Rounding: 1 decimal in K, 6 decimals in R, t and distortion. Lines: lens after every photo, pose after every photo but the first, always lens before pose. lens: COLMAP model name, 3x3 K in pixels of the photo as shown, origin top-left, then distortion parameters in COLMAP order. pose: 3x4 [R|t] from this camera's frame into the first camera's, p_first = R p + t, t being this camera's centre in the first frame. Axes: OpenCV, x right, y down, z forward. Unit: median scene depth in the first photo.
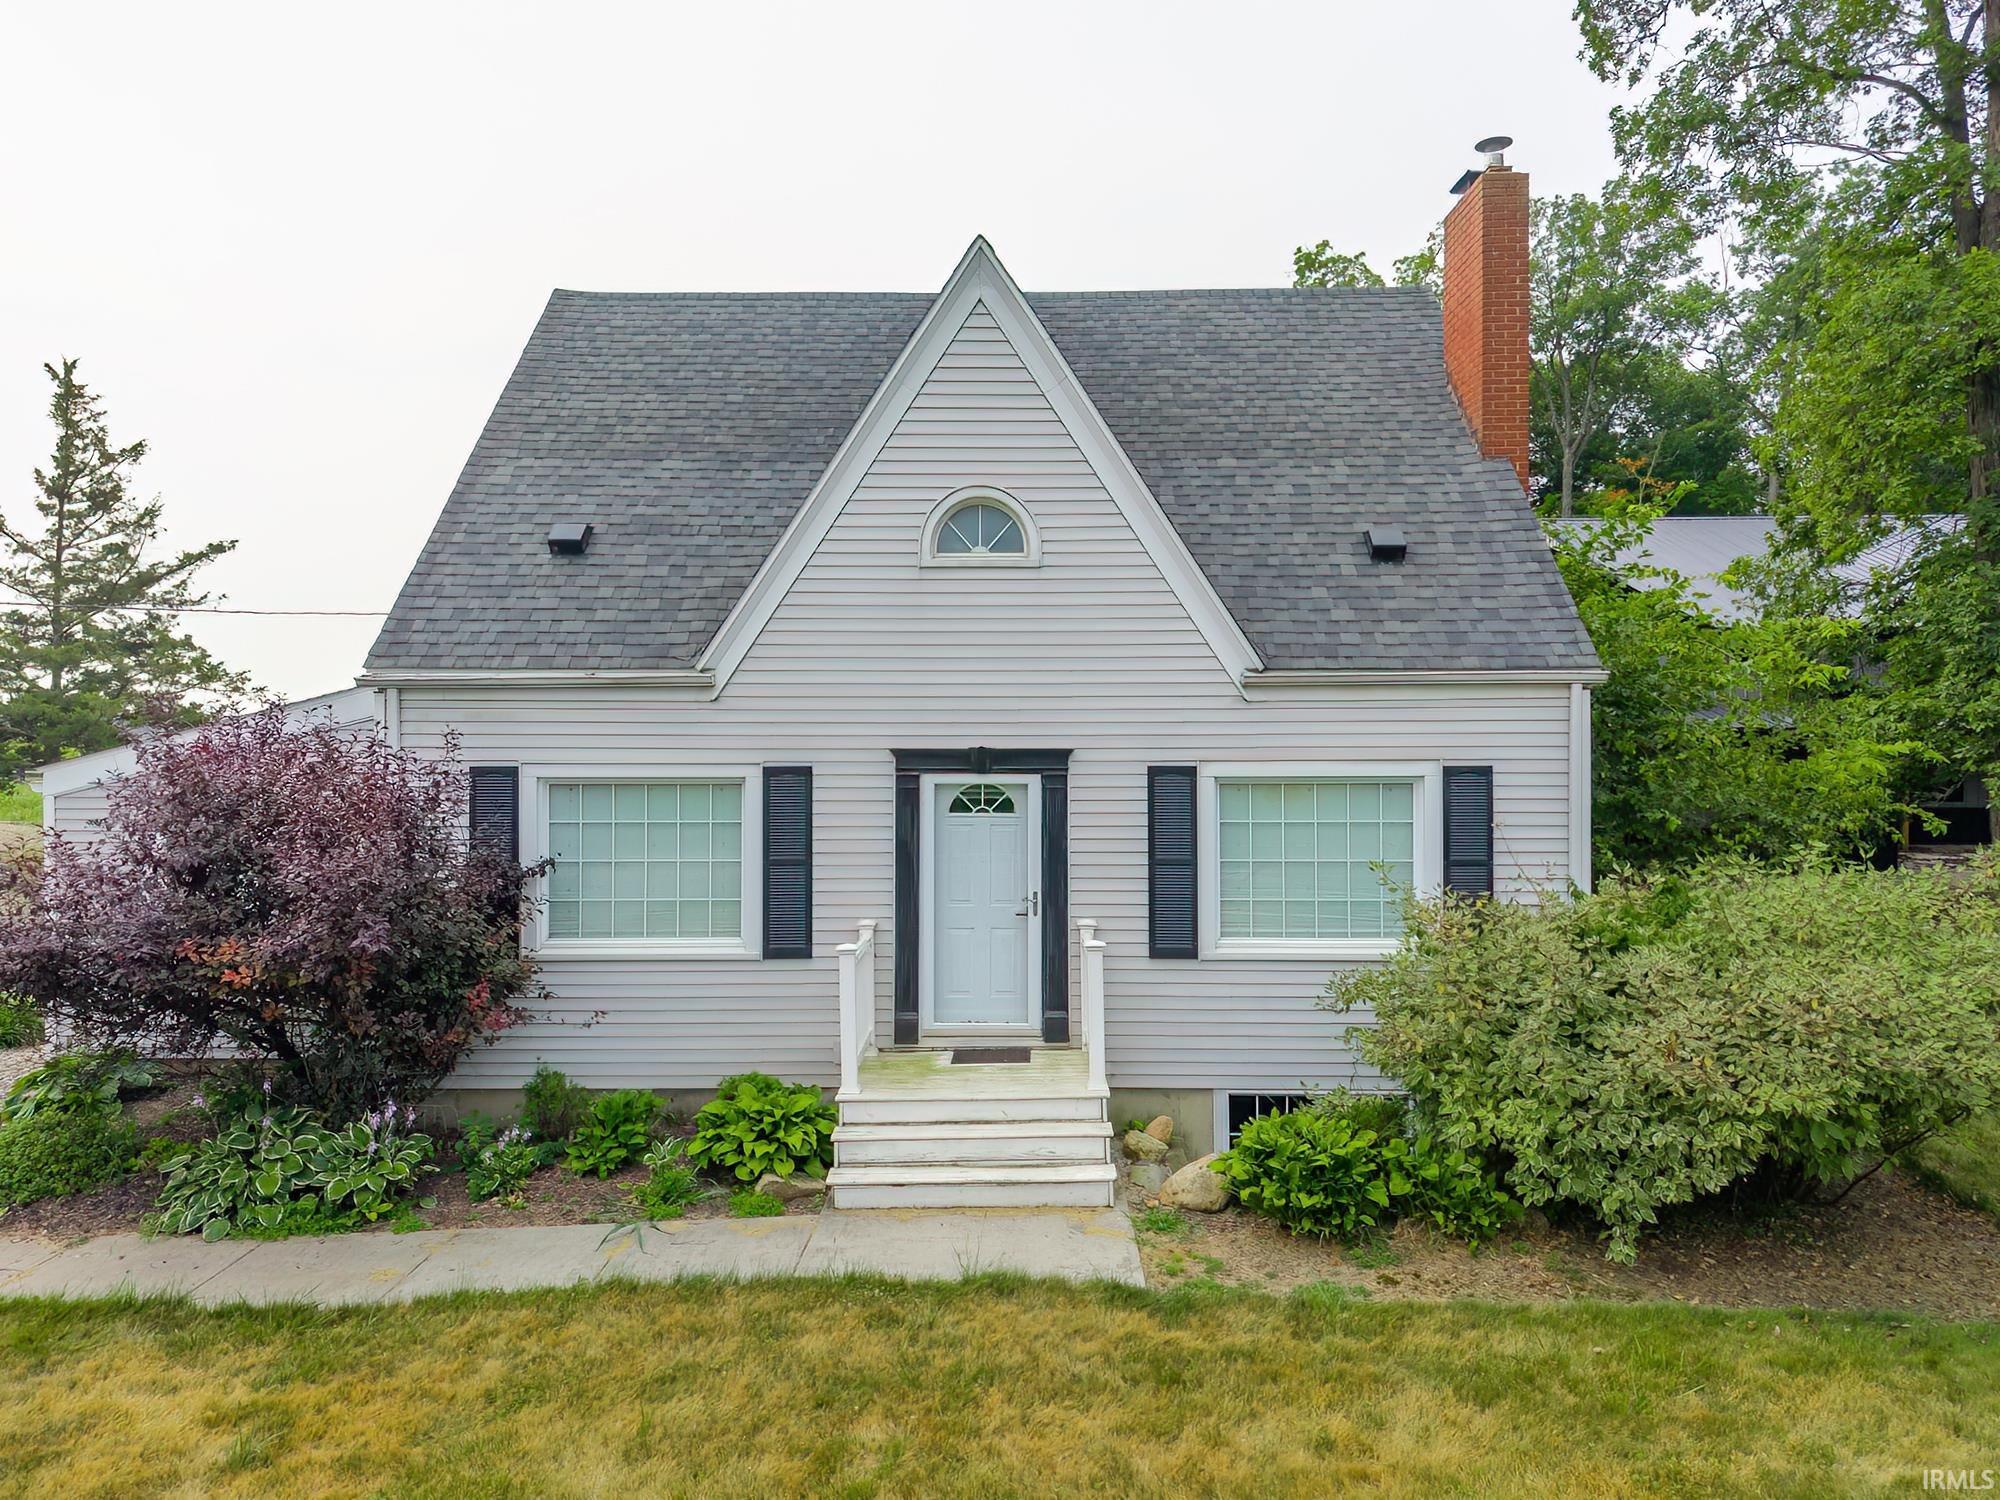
lens RADIAL K [[1363.8, 0, 1040.2], [0, 1363.8, 754.4], [0, 0, 1]] dist [0.039408, -0.026295]
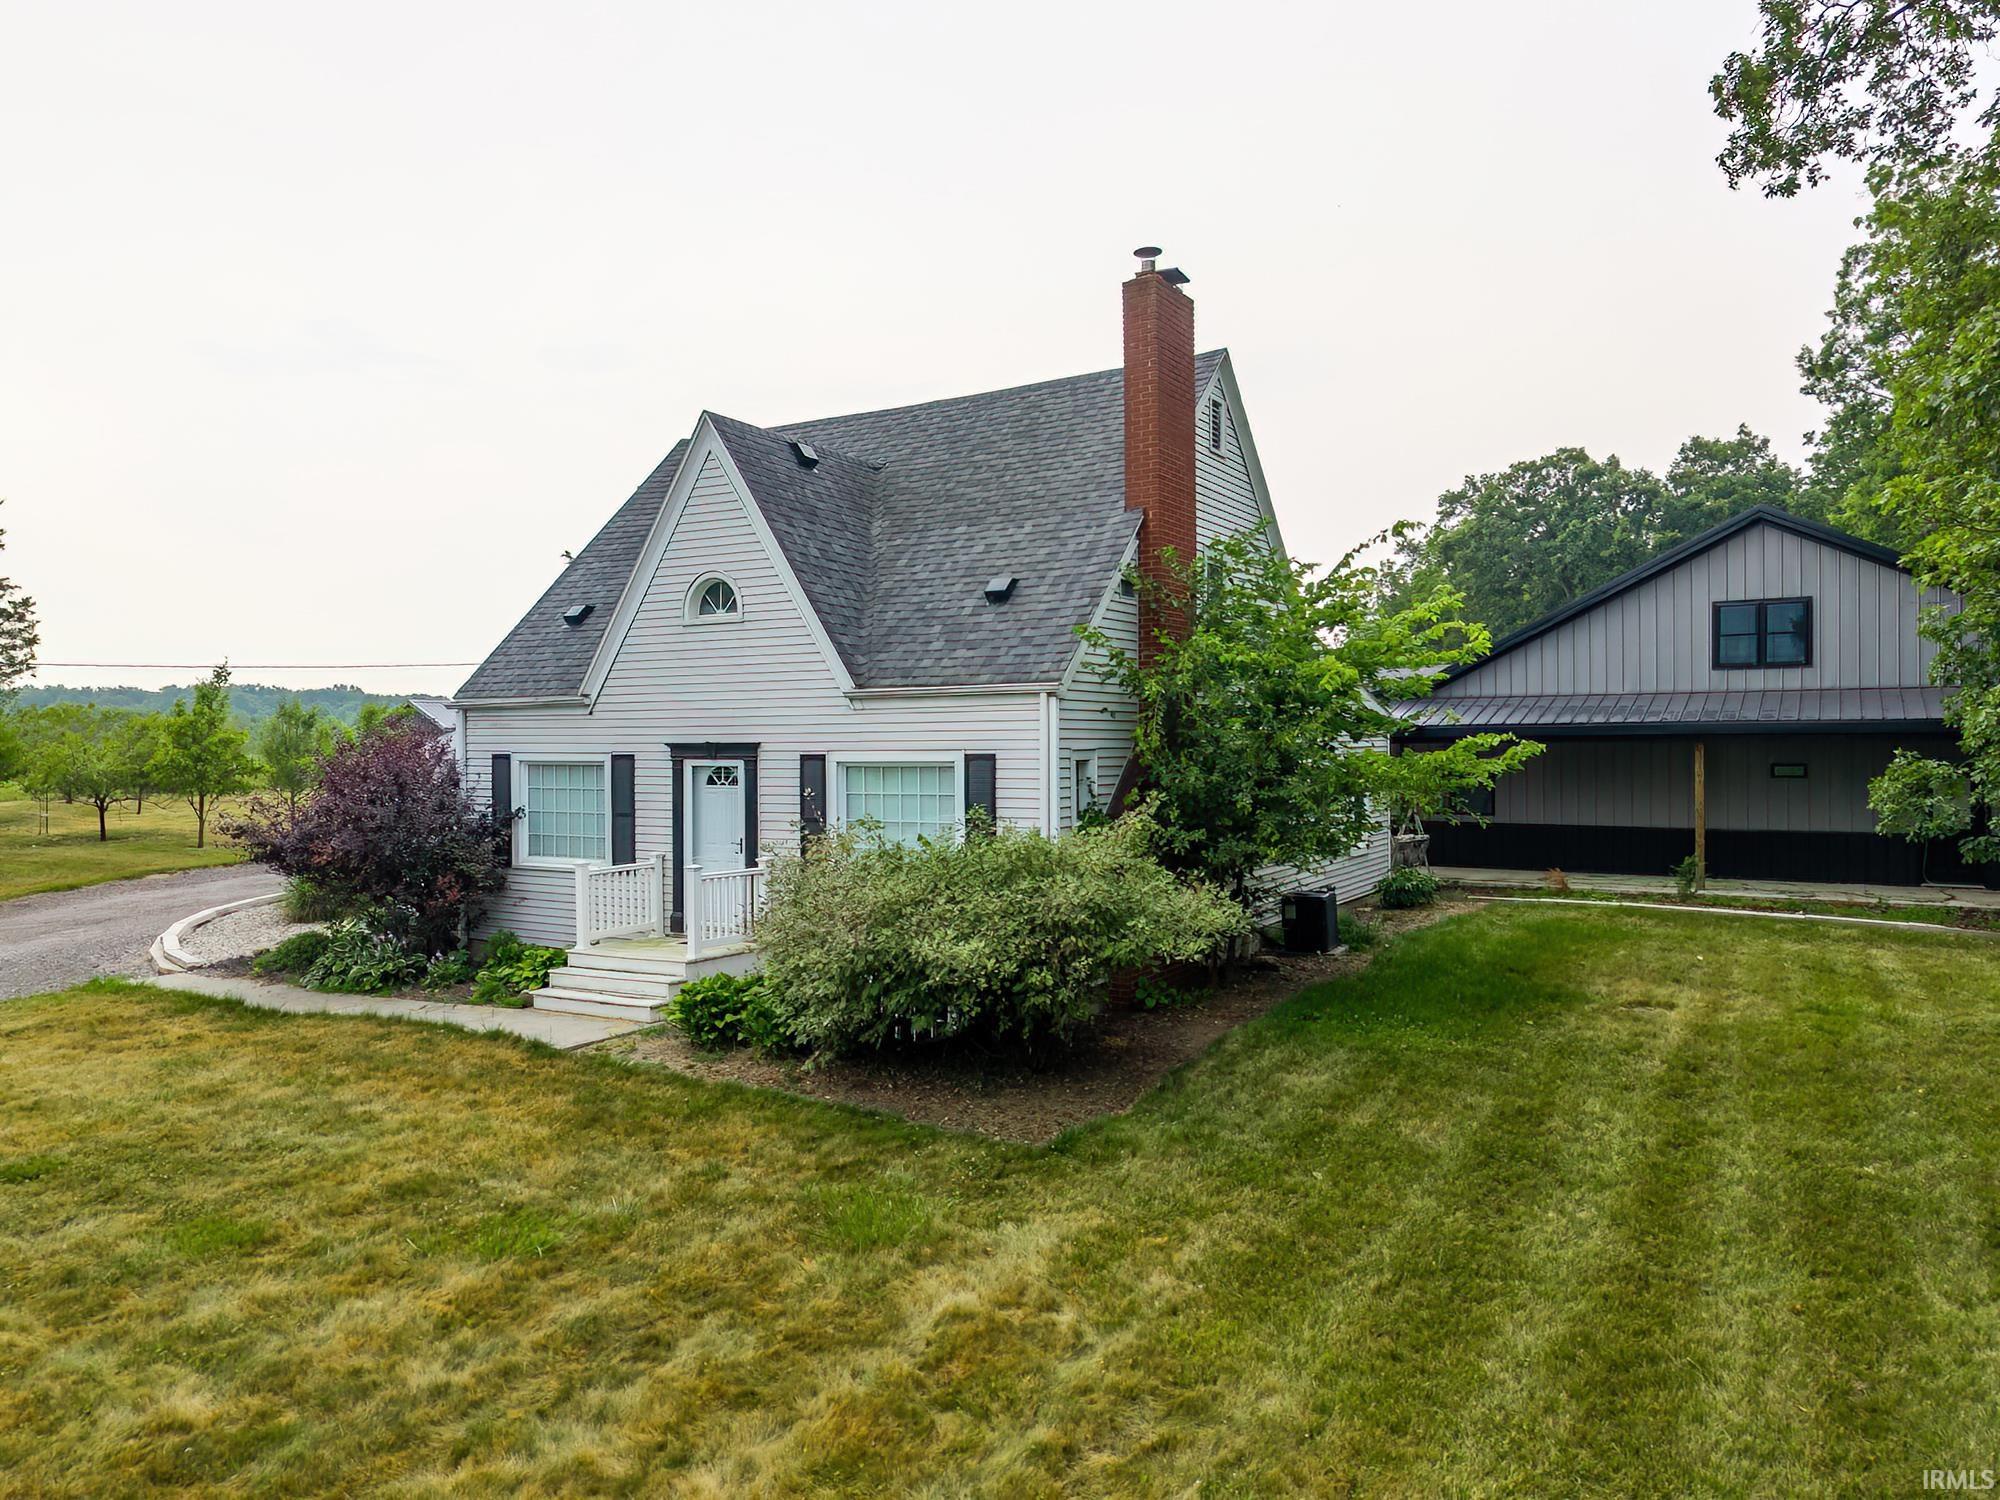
lens RADIAL K [[1363.8, 0, 1022.7], [0, 1363.8, 747.7], [0, 0, 1]] dist [0.039408, -0.026295]
pose [[0.860594, -0.001325, -0.509291, 1.034249], [0.000304, 0.999998, -0.002088, 0.004599], [0.509292, 0.001642, 0.860592, -0.142933]]
